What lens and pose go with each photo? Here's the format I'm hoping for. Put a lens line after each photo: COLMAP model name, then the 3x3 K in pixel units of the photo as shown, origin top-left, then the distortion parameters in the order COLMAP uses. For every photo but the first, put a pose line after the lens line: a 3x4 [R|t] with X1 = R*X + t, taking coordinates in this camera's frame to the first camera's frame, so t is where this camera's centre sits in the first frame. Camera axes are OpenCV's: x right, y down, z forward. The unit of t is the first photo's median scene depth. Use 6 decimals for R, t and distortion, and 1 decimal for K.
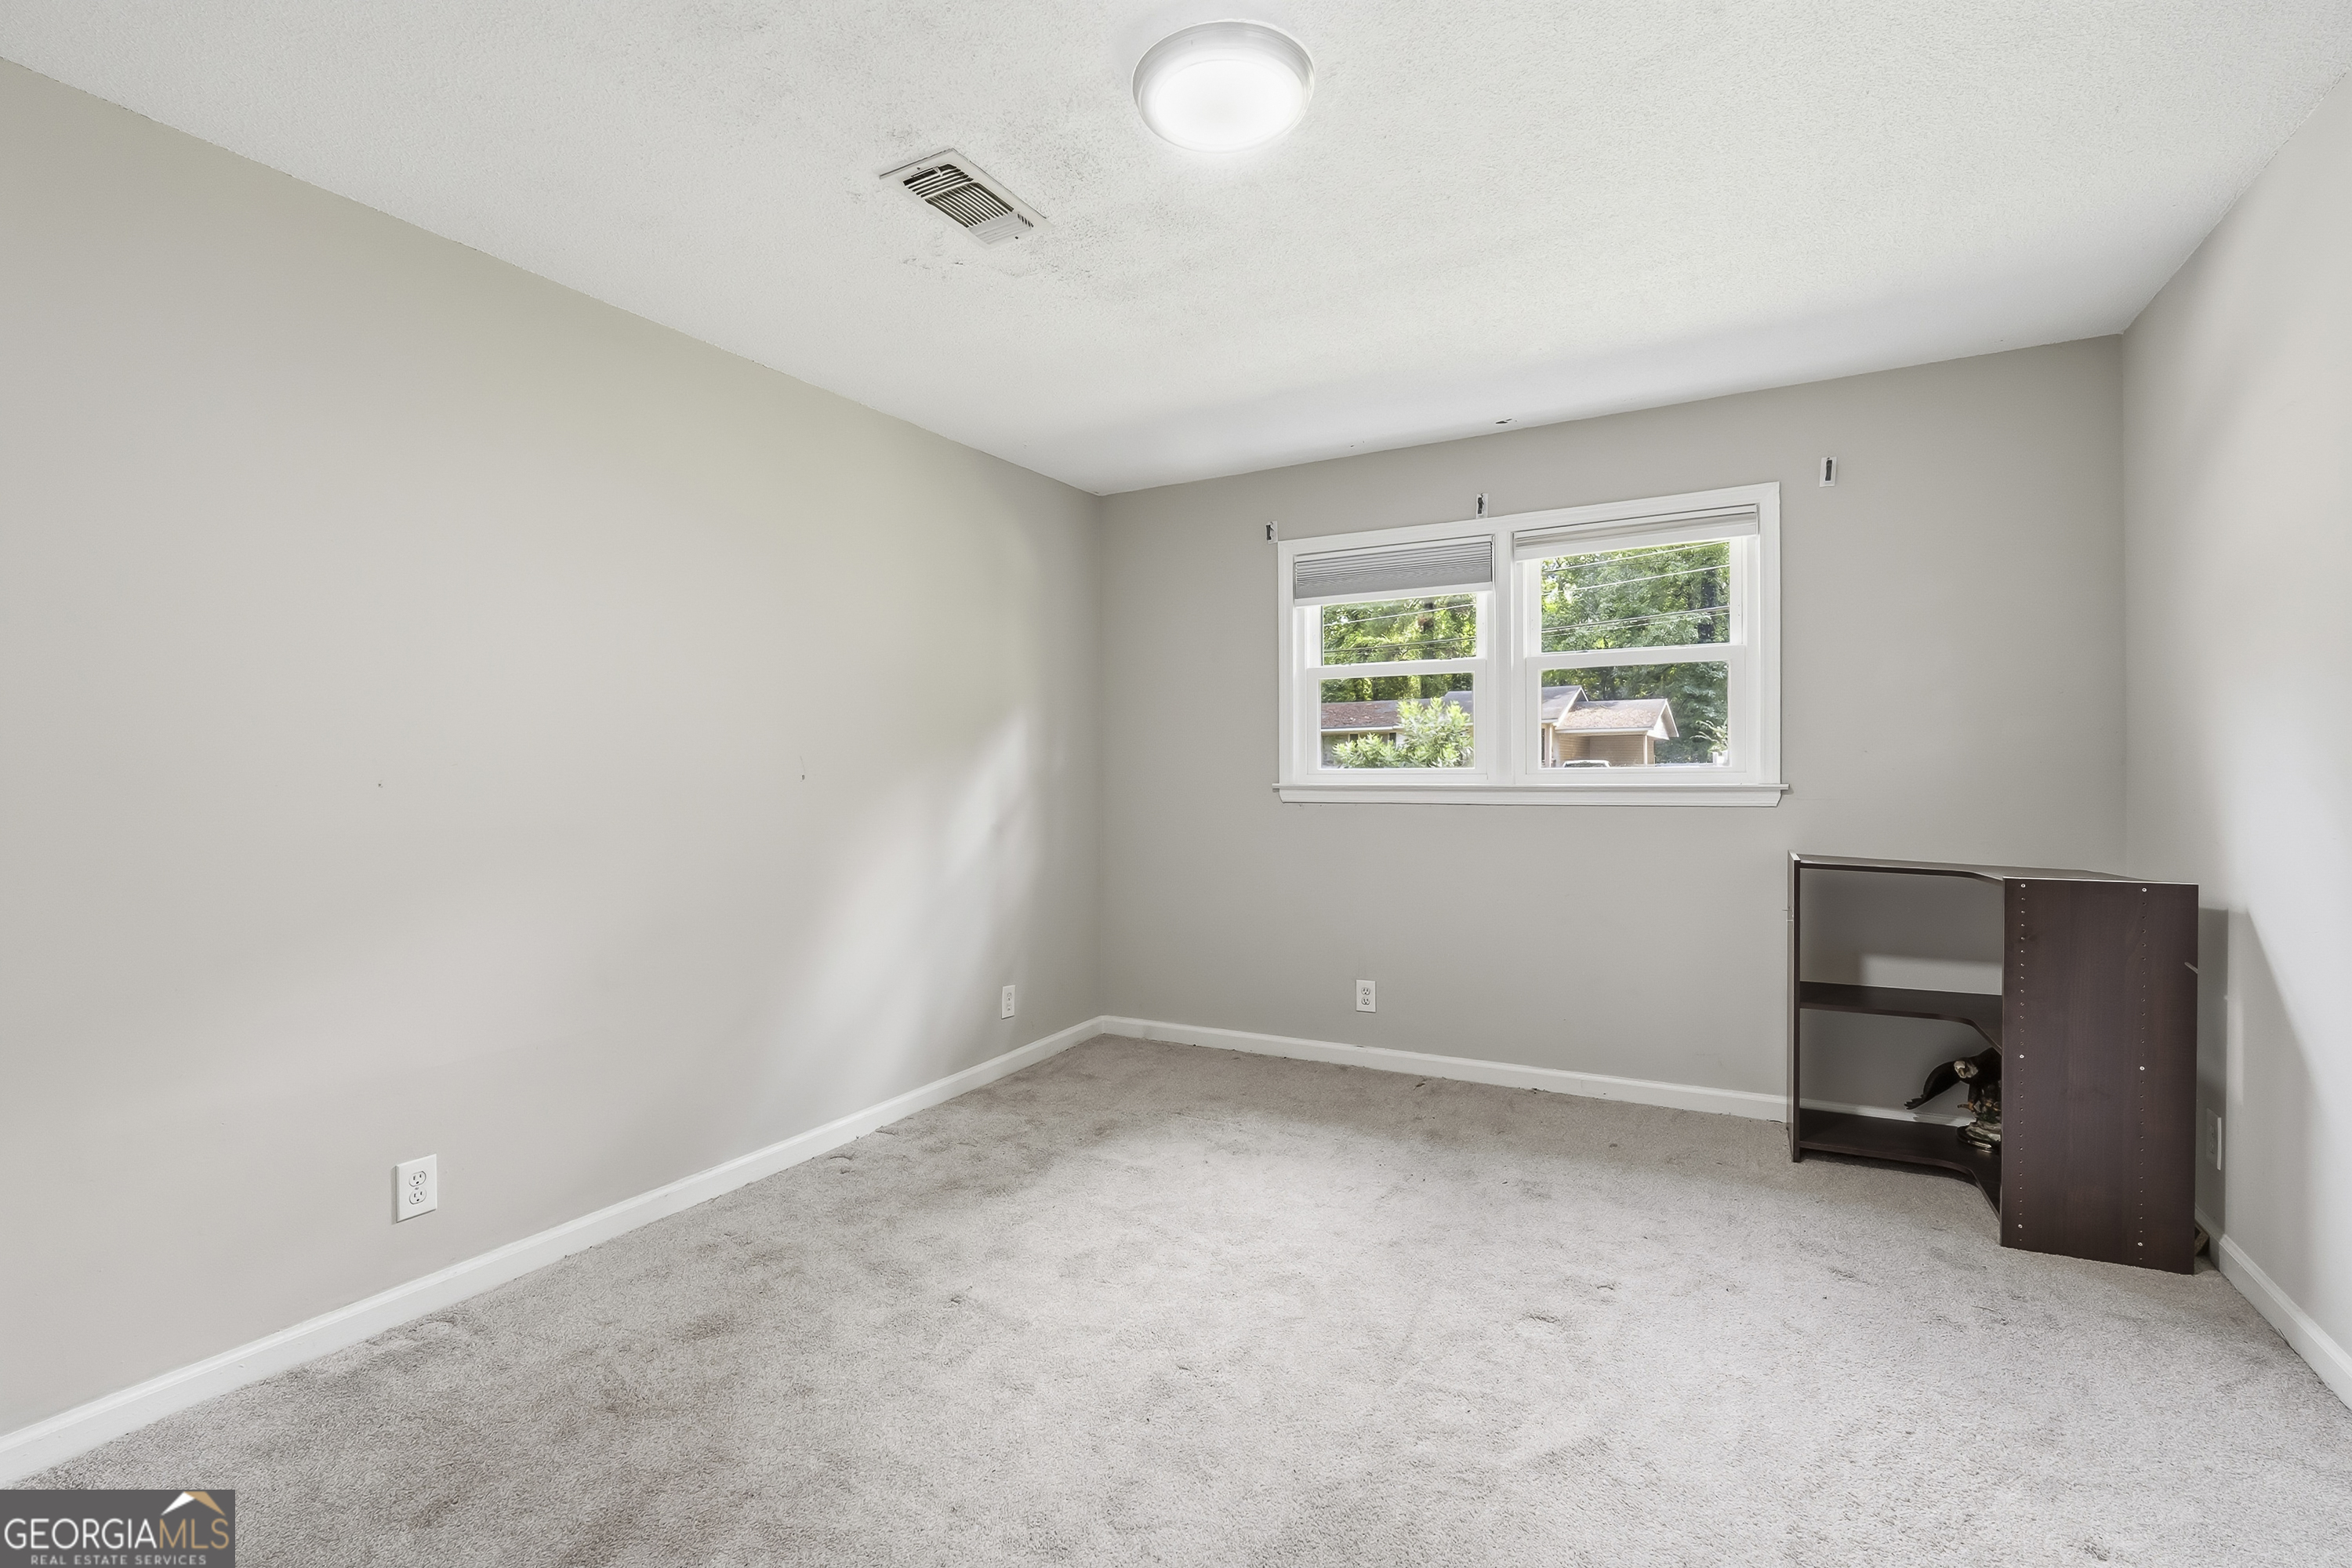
lens RADIAL K [[1068.1, 0, 1177.4], [0, 1068.1, 780.1], [0, 0, 1]] dist [-0.006967, 0.000970]
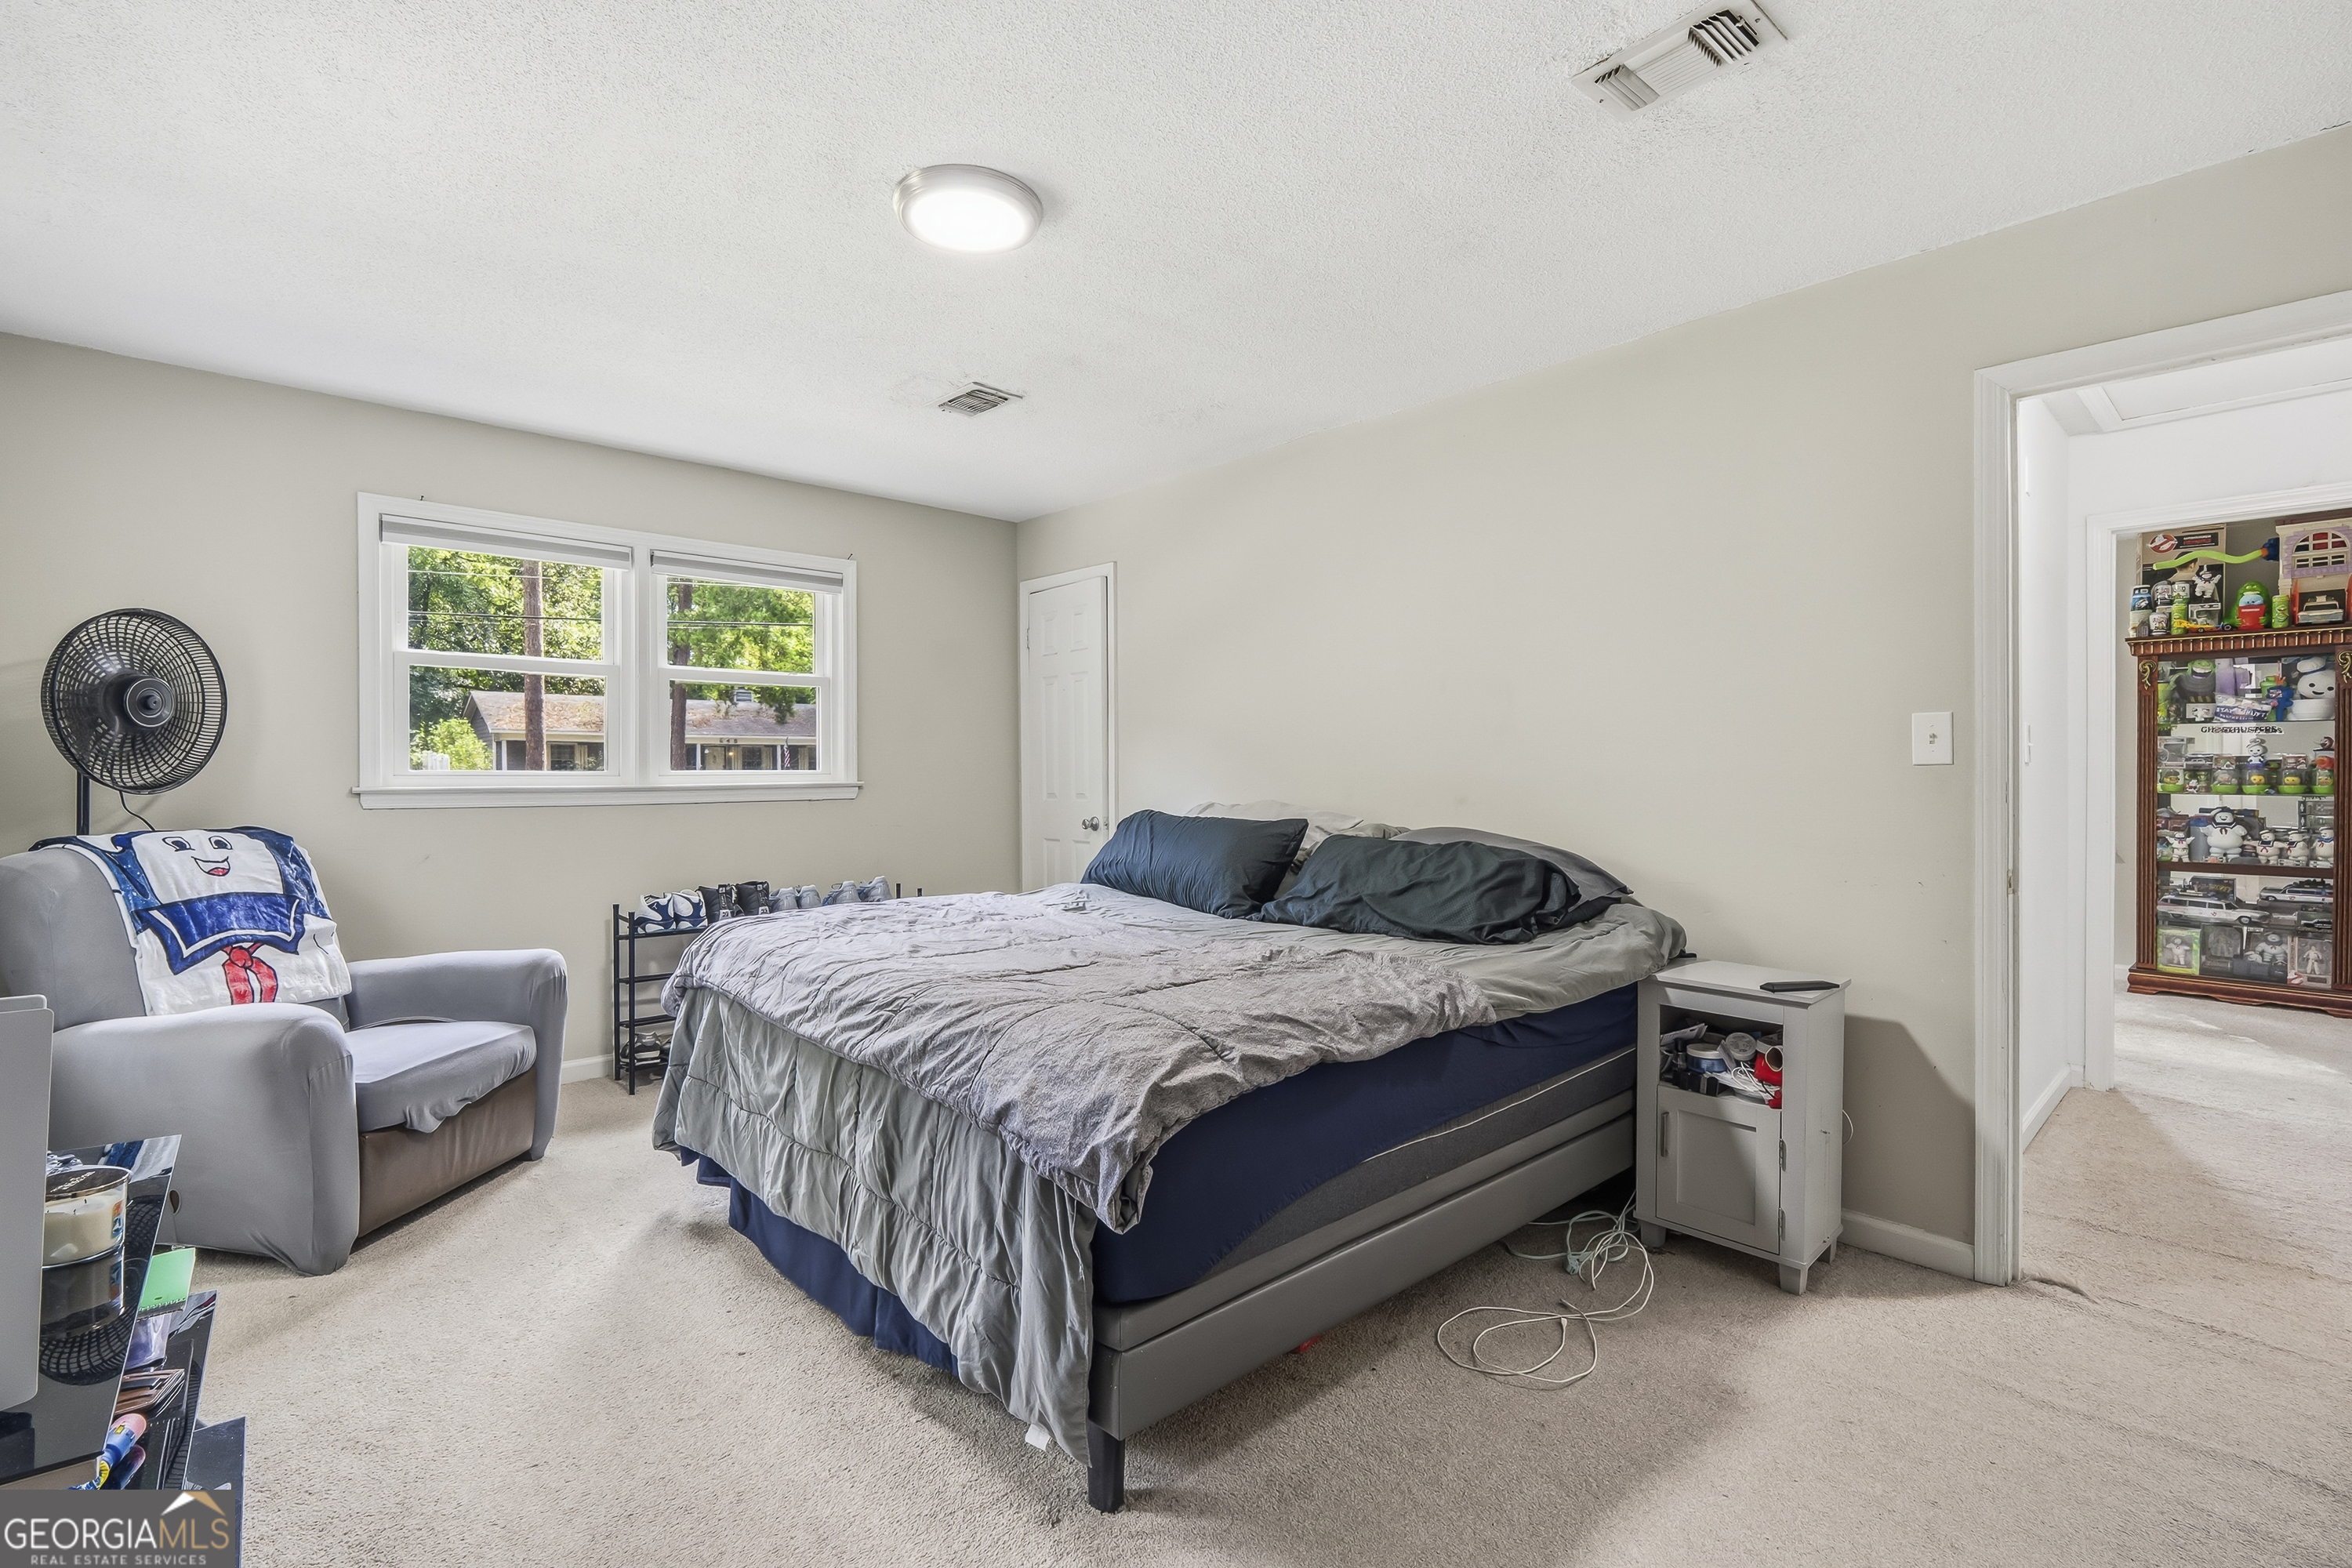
lens RADIAL K [[1068.1, 0, 1186.2], [0, 1068.1, 777.5], [0, 0, 1]] dist [-0.006967, 0.000970]
pose [[0.302183, 0.003792, 0.953243, -0.548678], [0.003482, 0.999981, -0.005081, 0.004589], [-0.953244, 0.004855, 0.302164, 0.234703]]
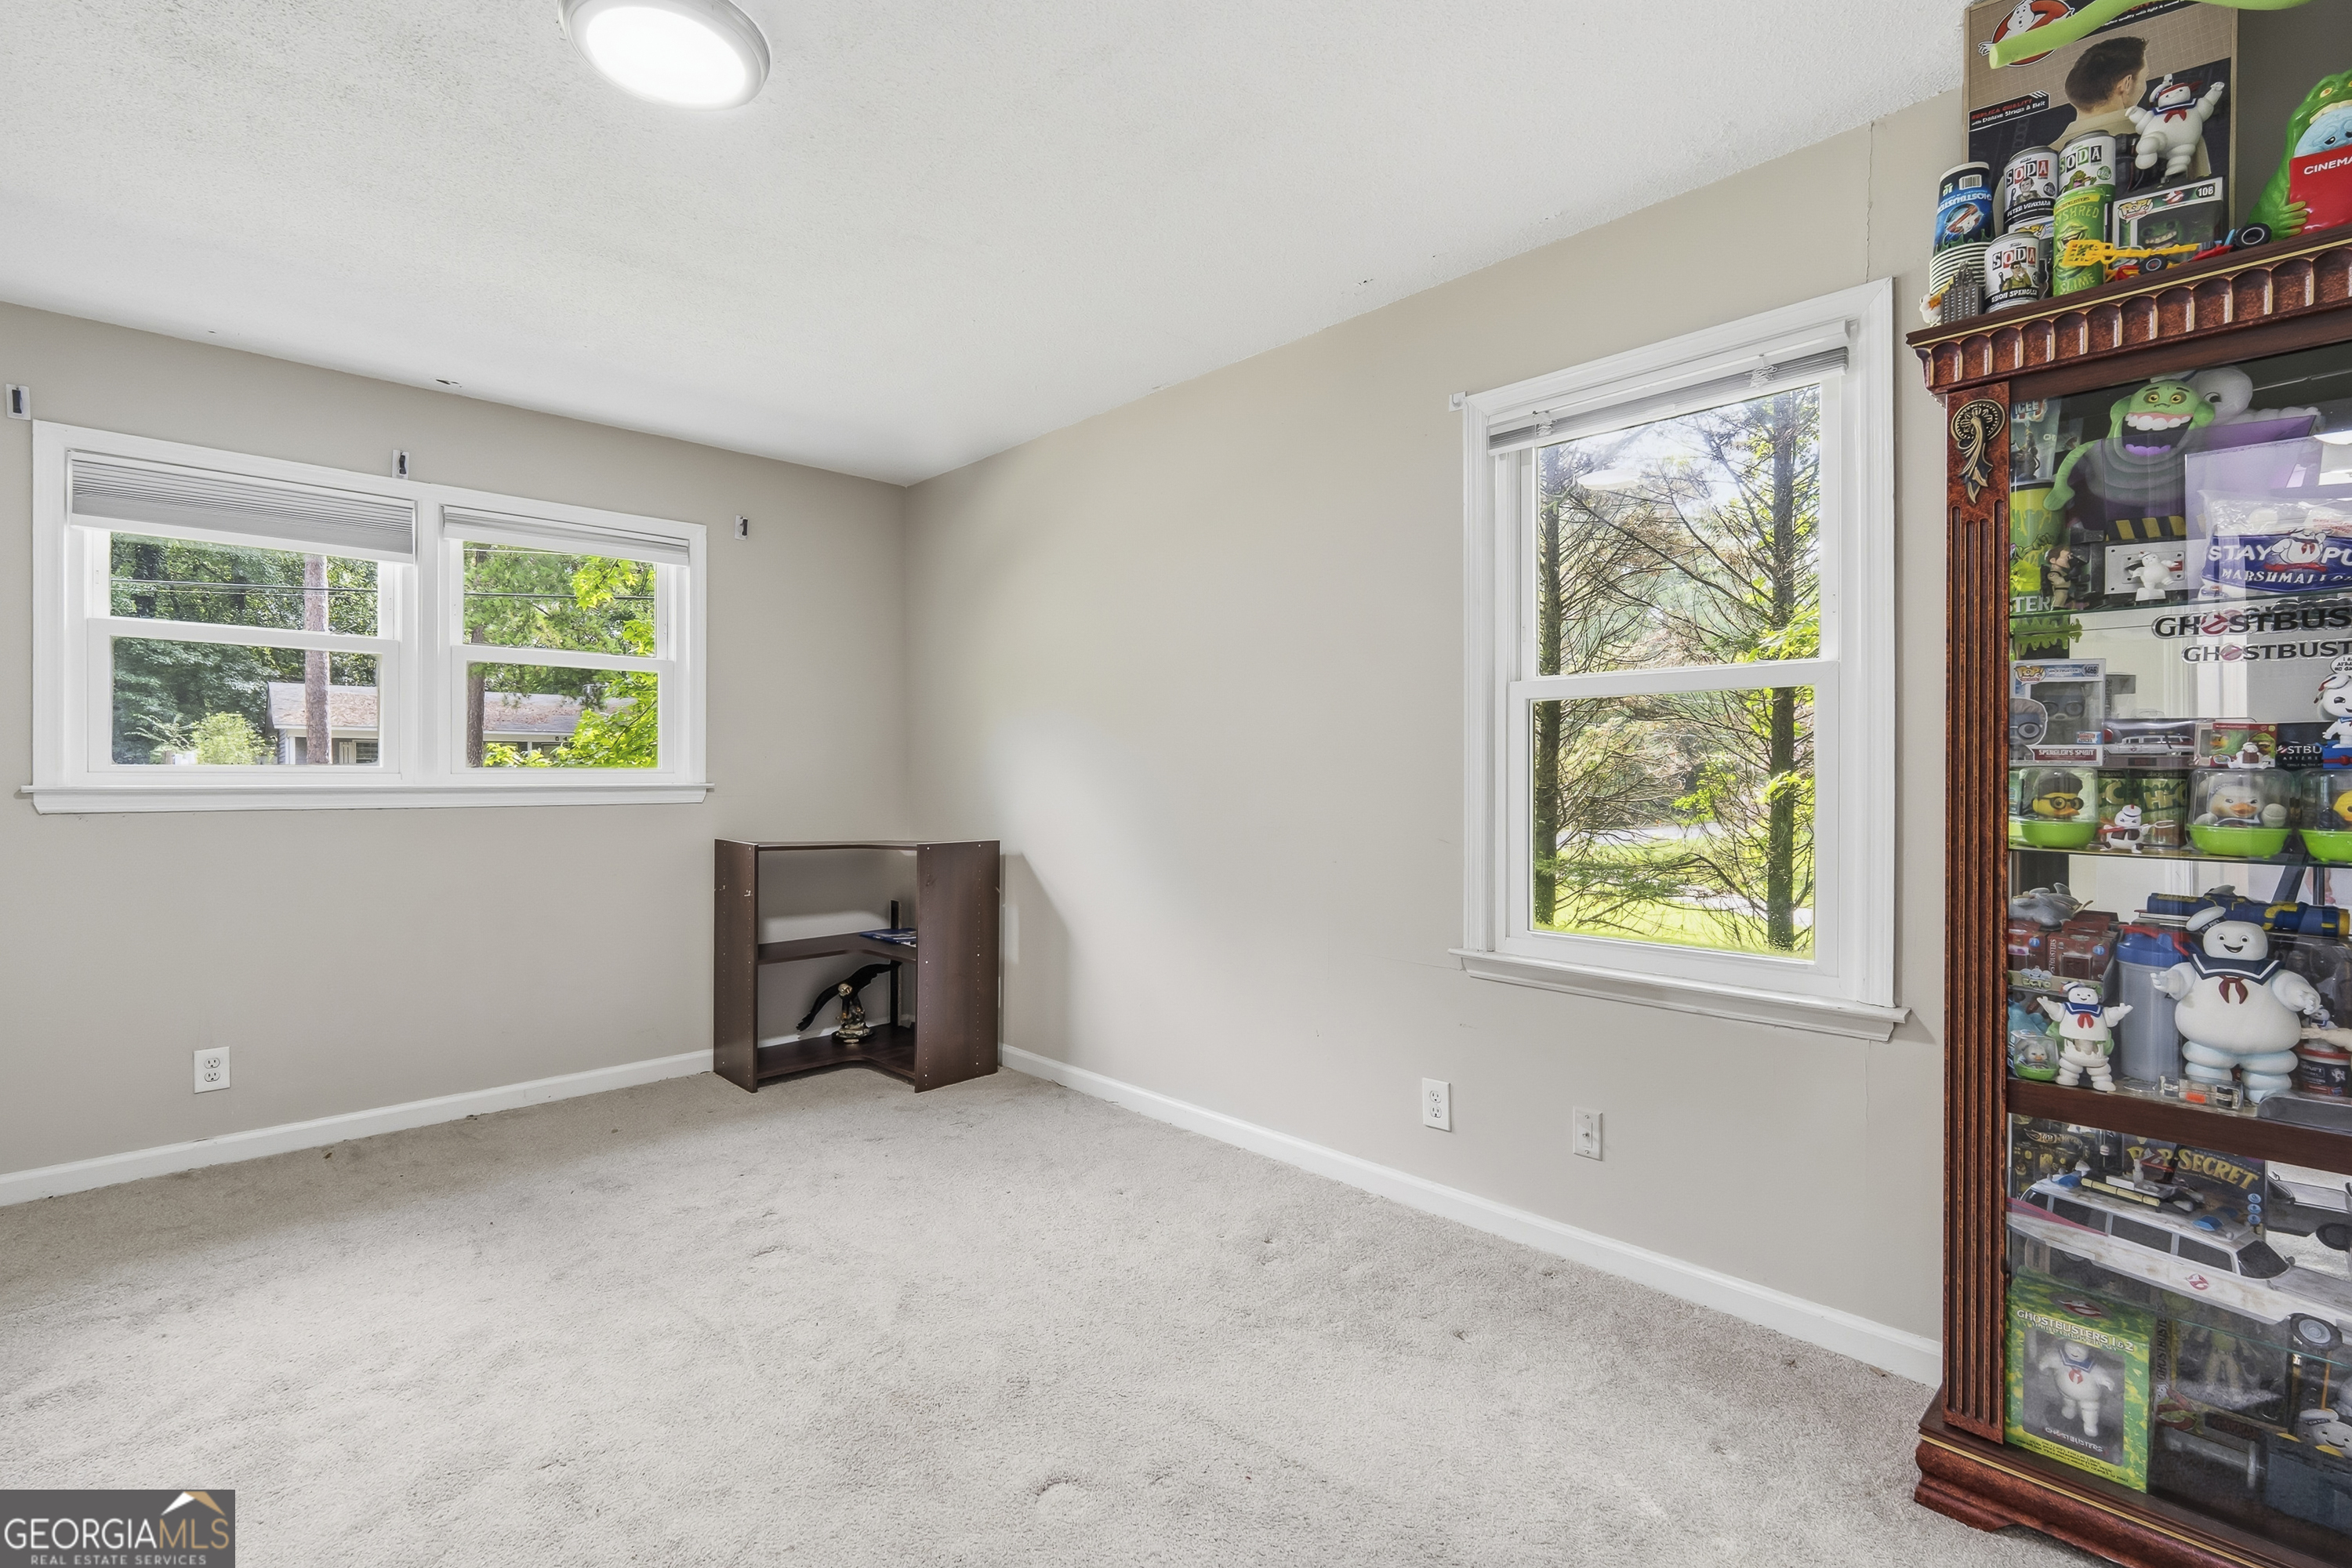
lens RADIAL K [[1068.1, 0, 1178.4], [0, 1068.1, 777.4], [0, 0, 1]] dist [-0.006967, 0.000970]
pose [[0.284658, 0.002270, 0.958626, -0.403601], [0.003841, 0.999986, -0.003509, 0.003349], [-0.958621, 0.004681, 0.284646, 0.163512]]
